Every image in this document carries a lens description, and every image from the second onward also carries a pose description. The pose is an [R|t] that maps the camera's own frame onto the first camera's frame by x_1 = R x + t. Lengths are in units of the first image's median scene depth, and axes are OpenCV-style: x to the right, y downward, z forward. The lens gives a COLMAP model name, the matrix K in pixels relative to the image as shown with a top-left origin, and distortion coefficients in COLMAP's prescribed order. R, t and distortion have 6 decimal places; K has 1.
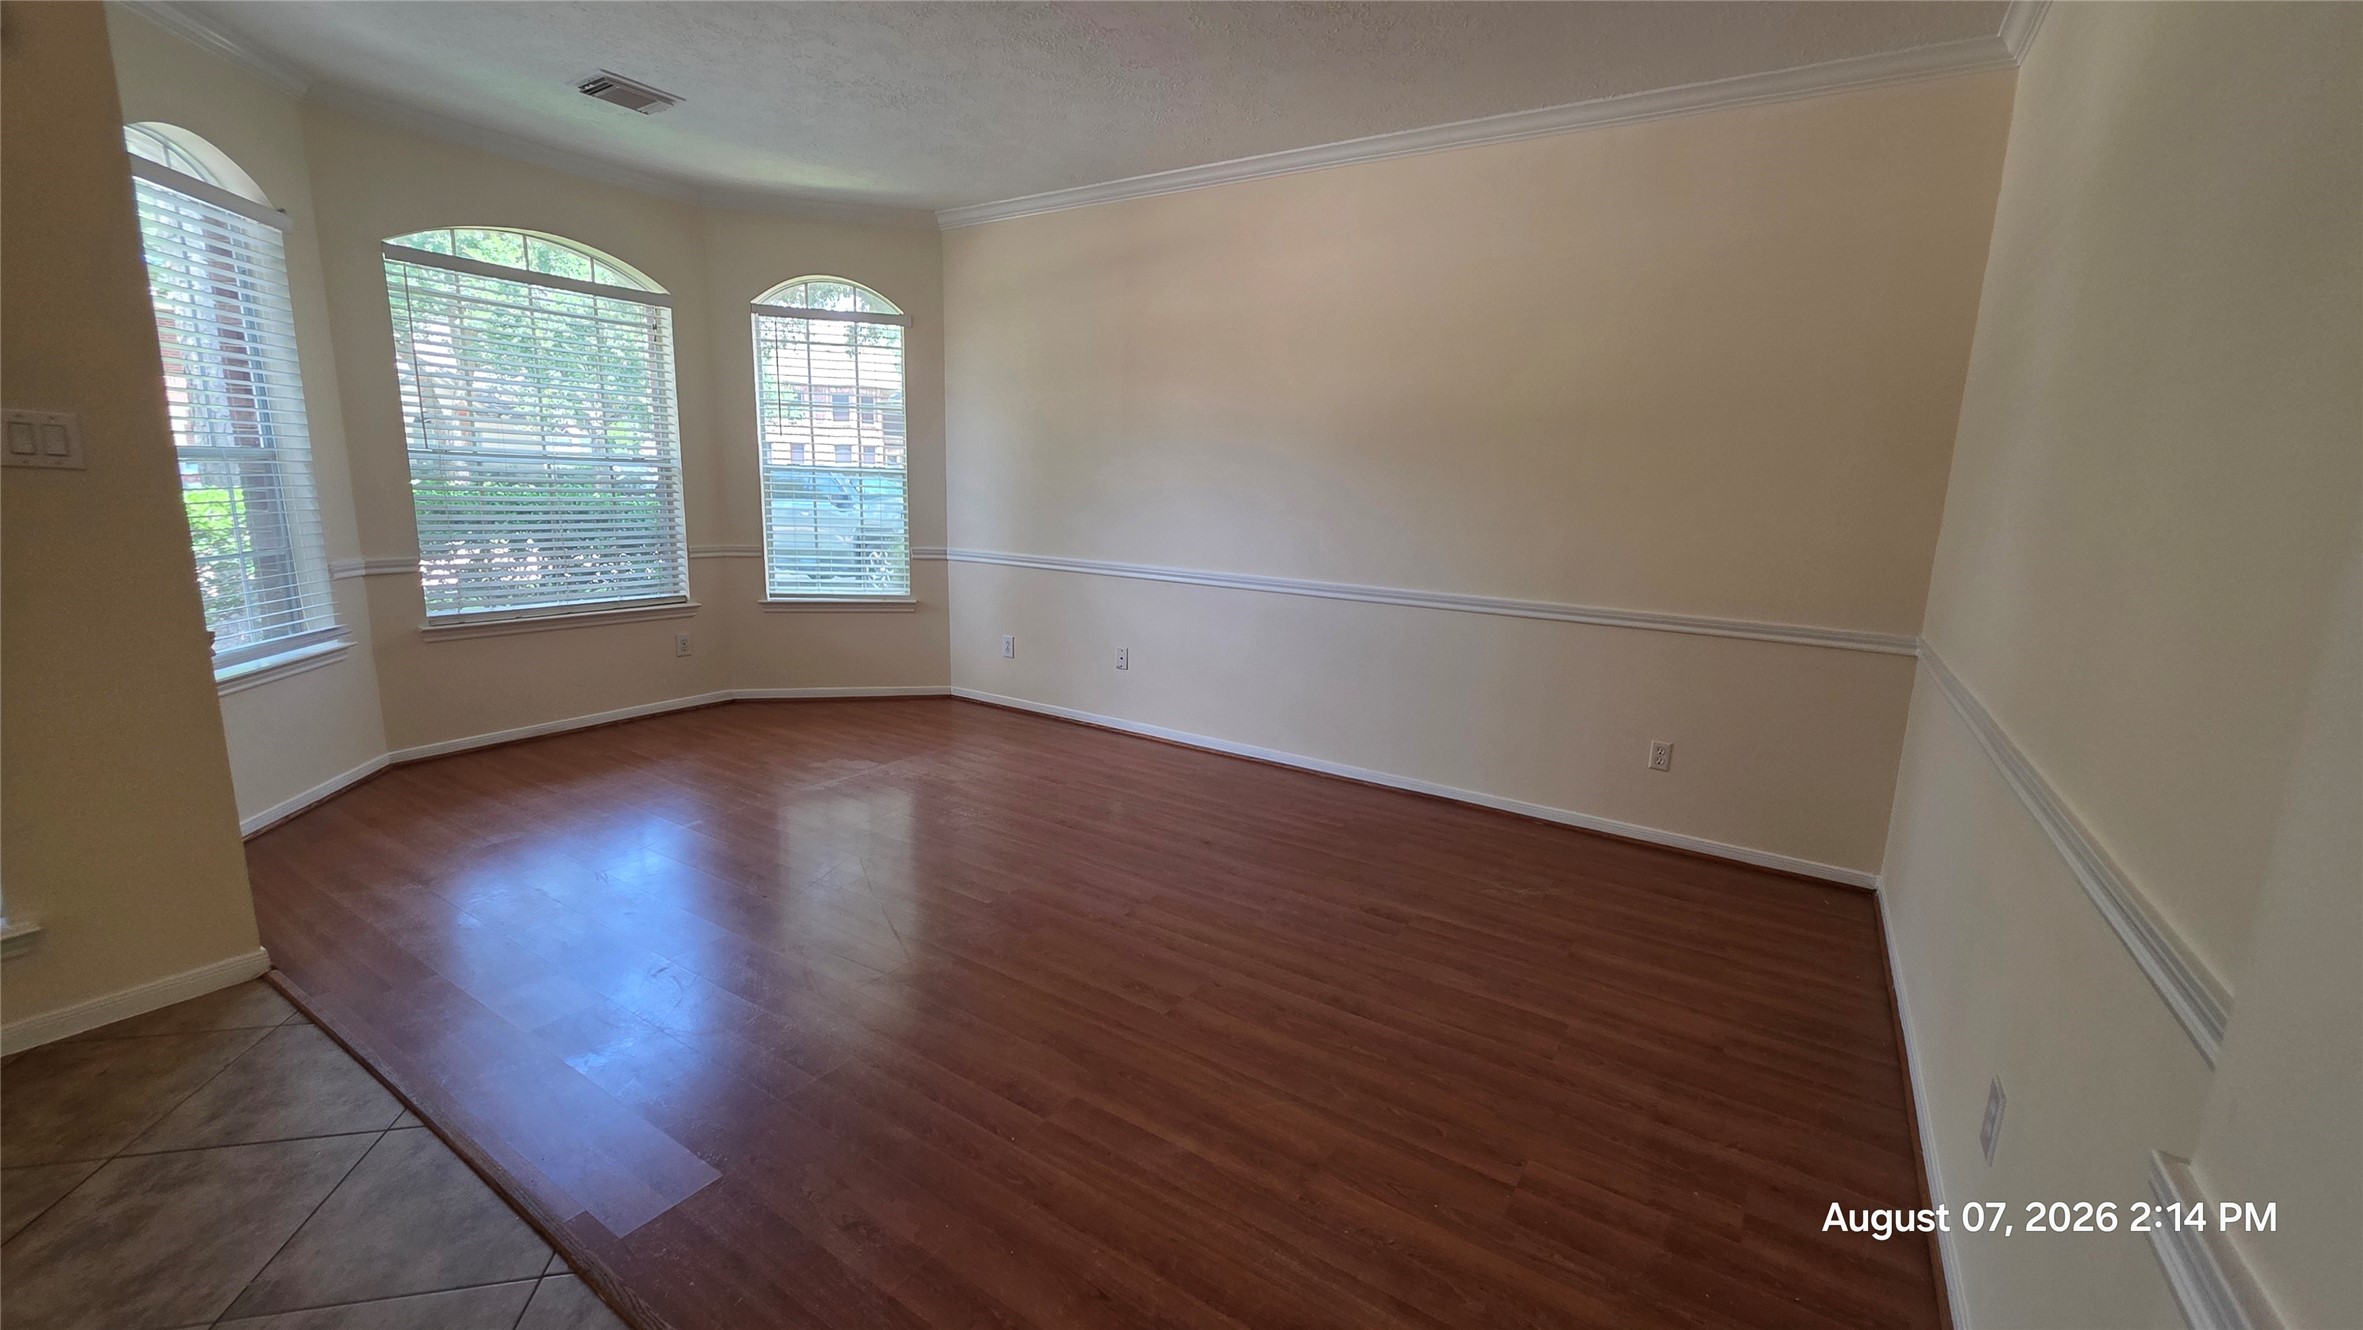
lens RADIAL K [[943.8, 0, 1191.4], [0, 943.8, 662.3], [0, 0, 1]] dist [-0.000013, 0.000739]
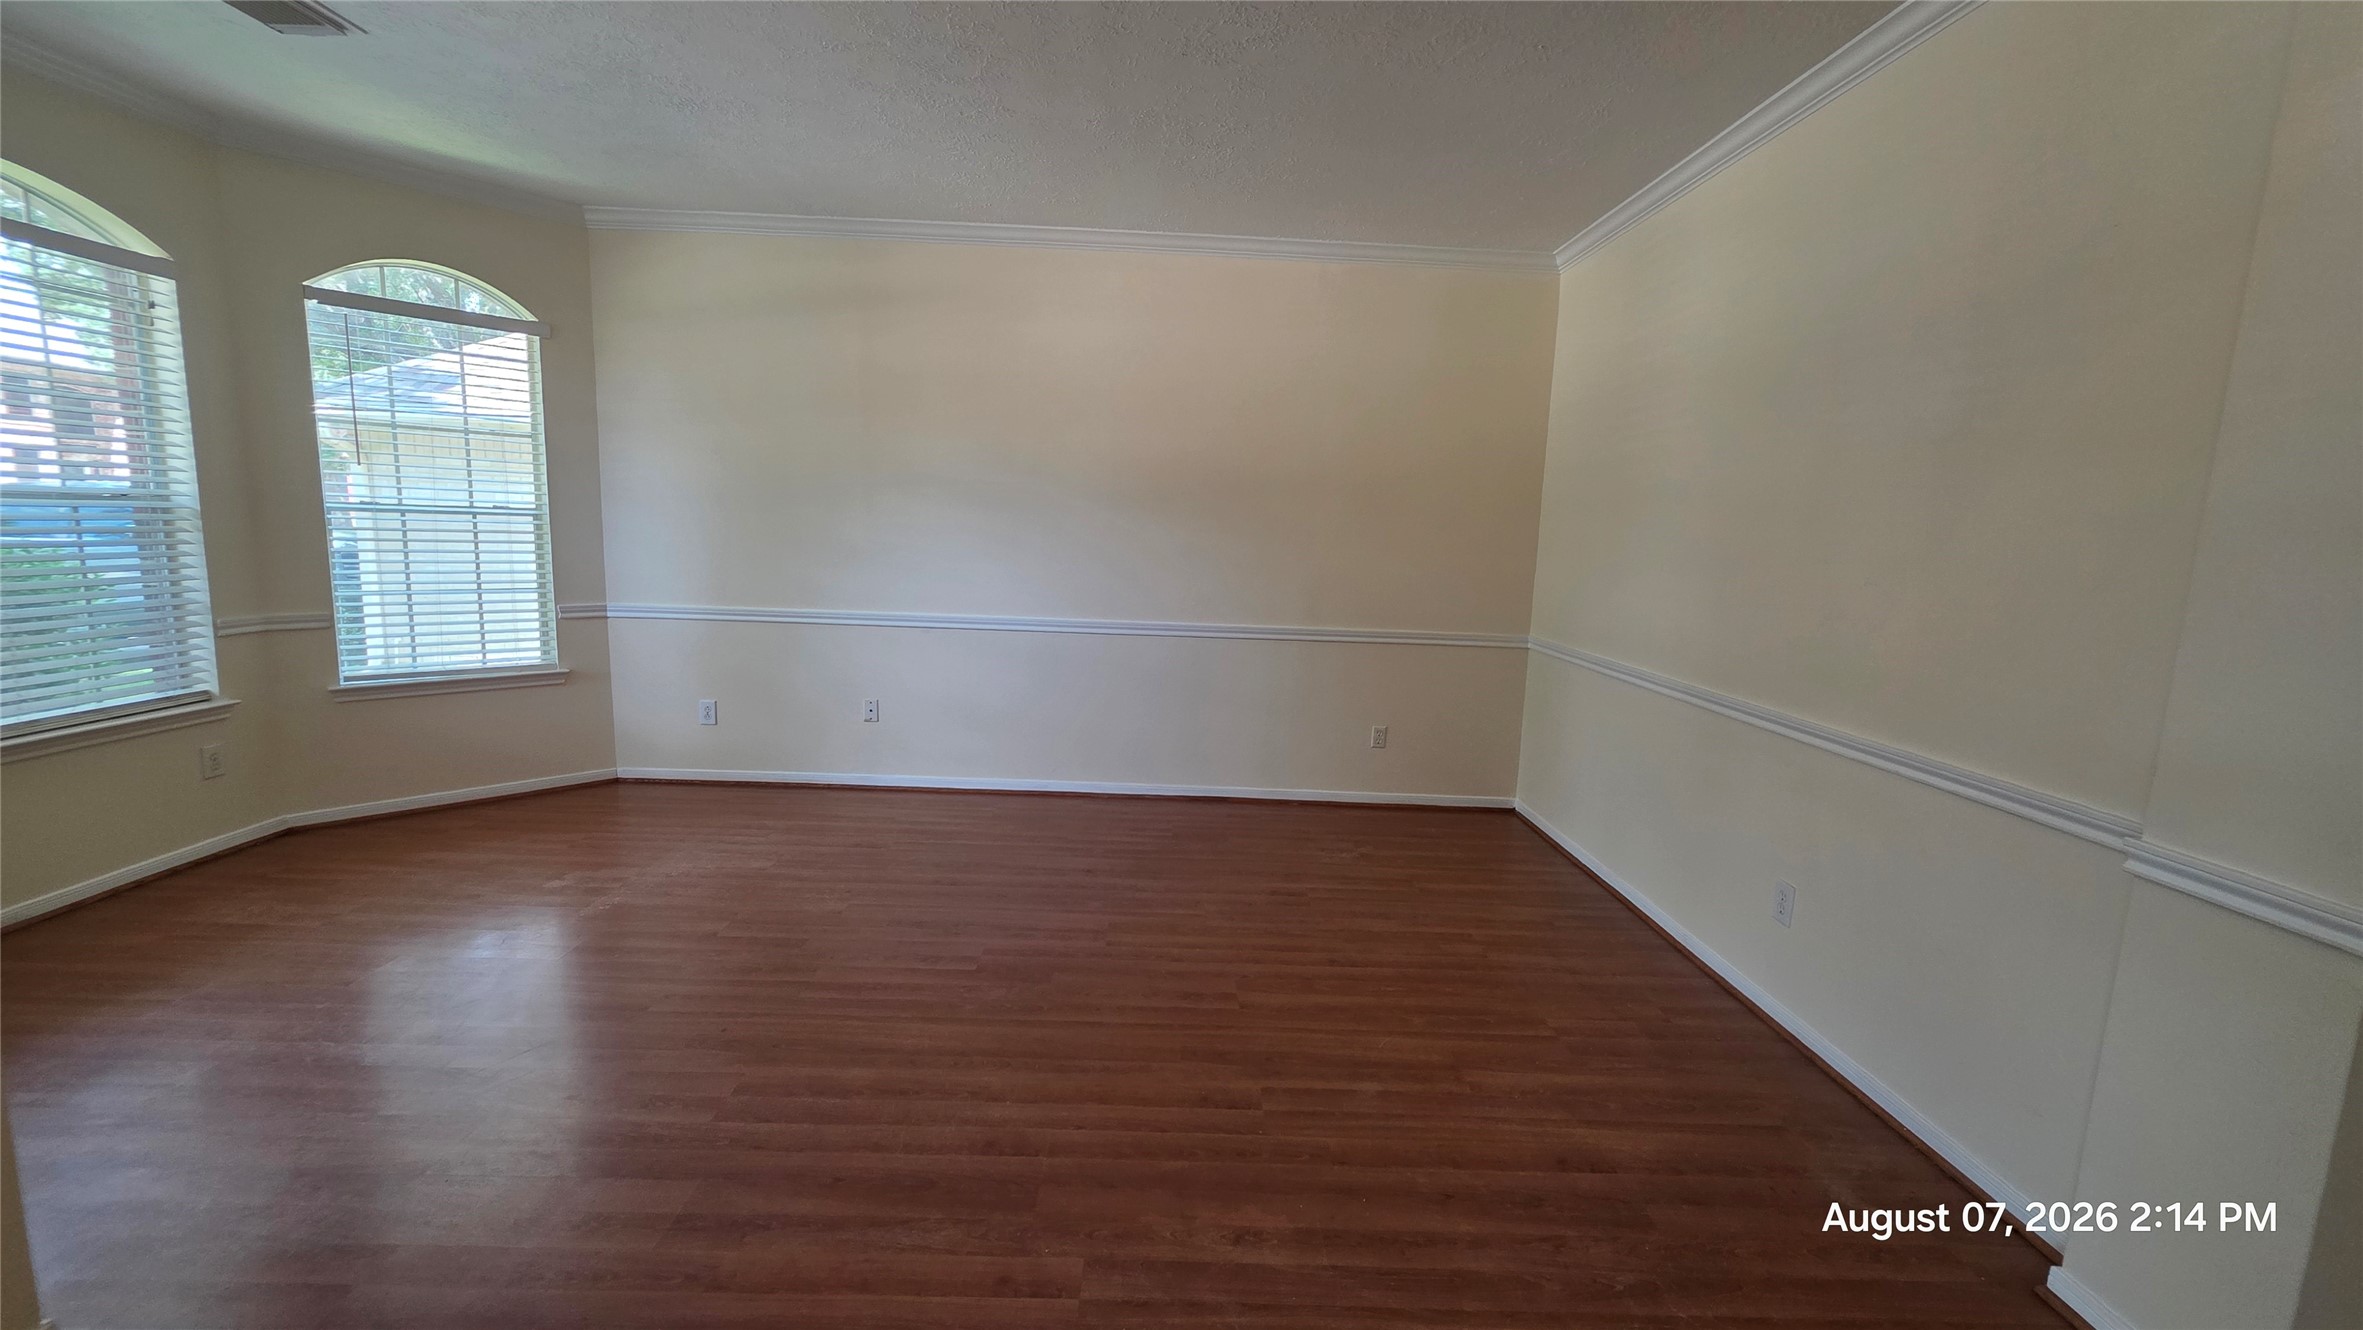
lens RADIAL K [[943.8, 0, 1180.5], [0, 943.8, 659.3], [0, 0, 1]] dist [-0.000013, 0.000739]
pose [[0.832805, -0.080493, 0.547683, -0.378377], [0.095123, 0.995464, 0.001659, -0.031566], [-0.545332, 0.050715, 0.836684, 0.034398]]
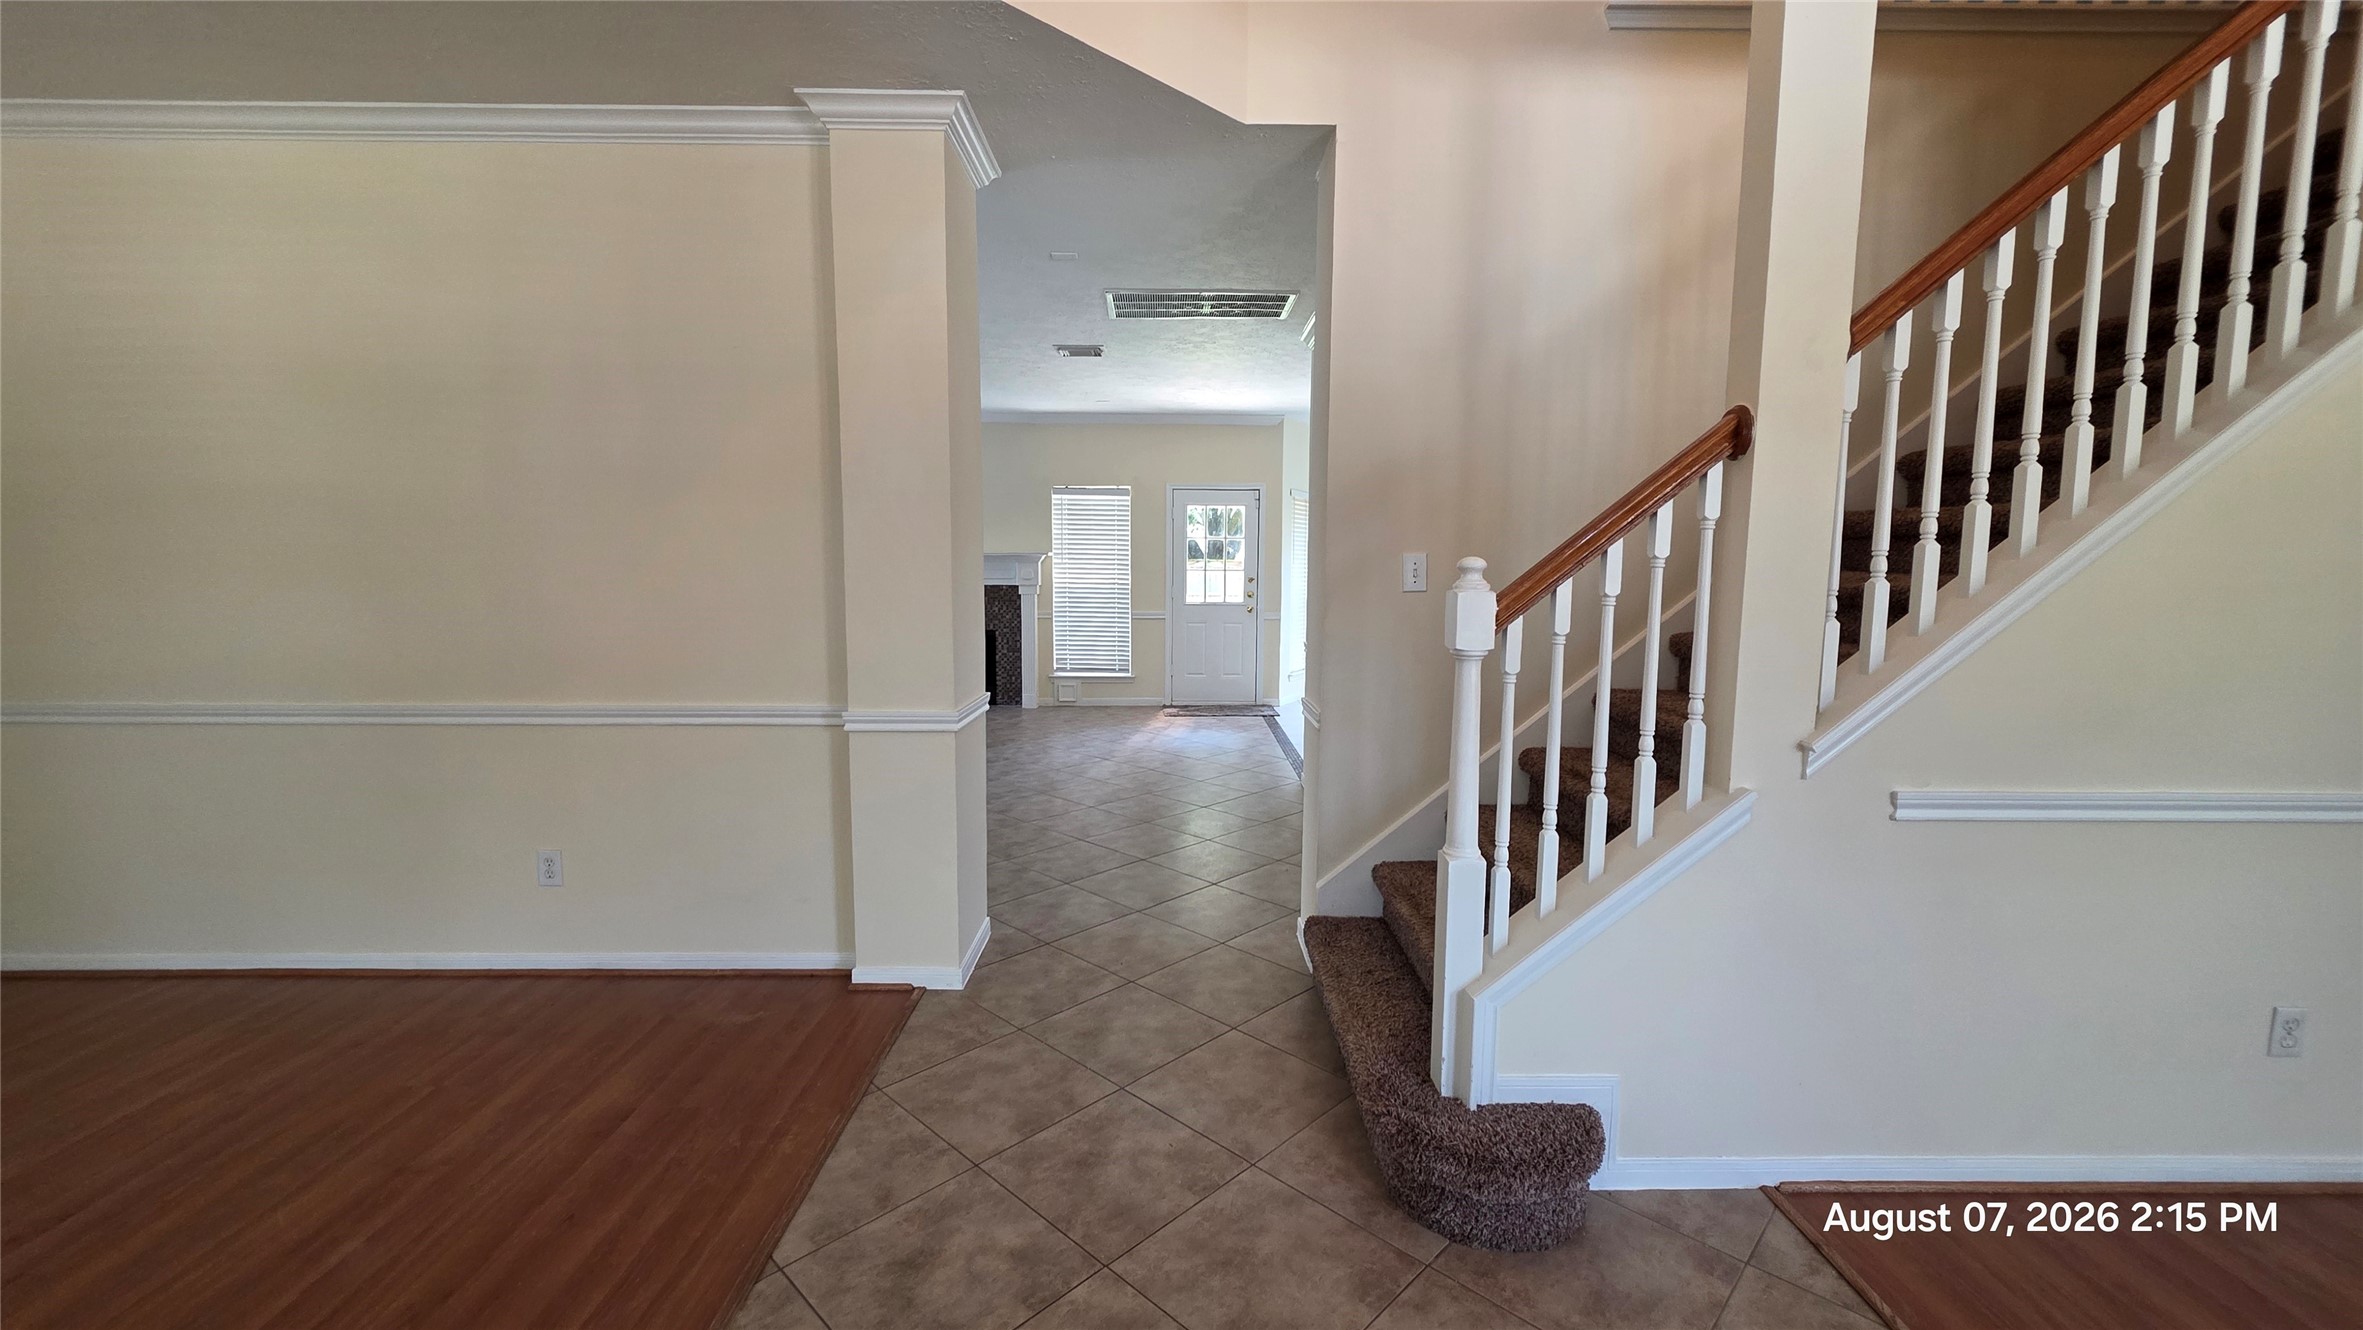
lens RADIAL K [[943.8, 0, 1180.9], [0, 943.8, 662.2], [0, 0, 1]] dist [-0.000013, 0.000739]
pose [[-0.550982, -0.120780, 0.825731, -0.546767], [0.134975, 0.963545, 0.231003, -0.082128], [-0.823530, 0.238731, -0.514594, 0.293316]]
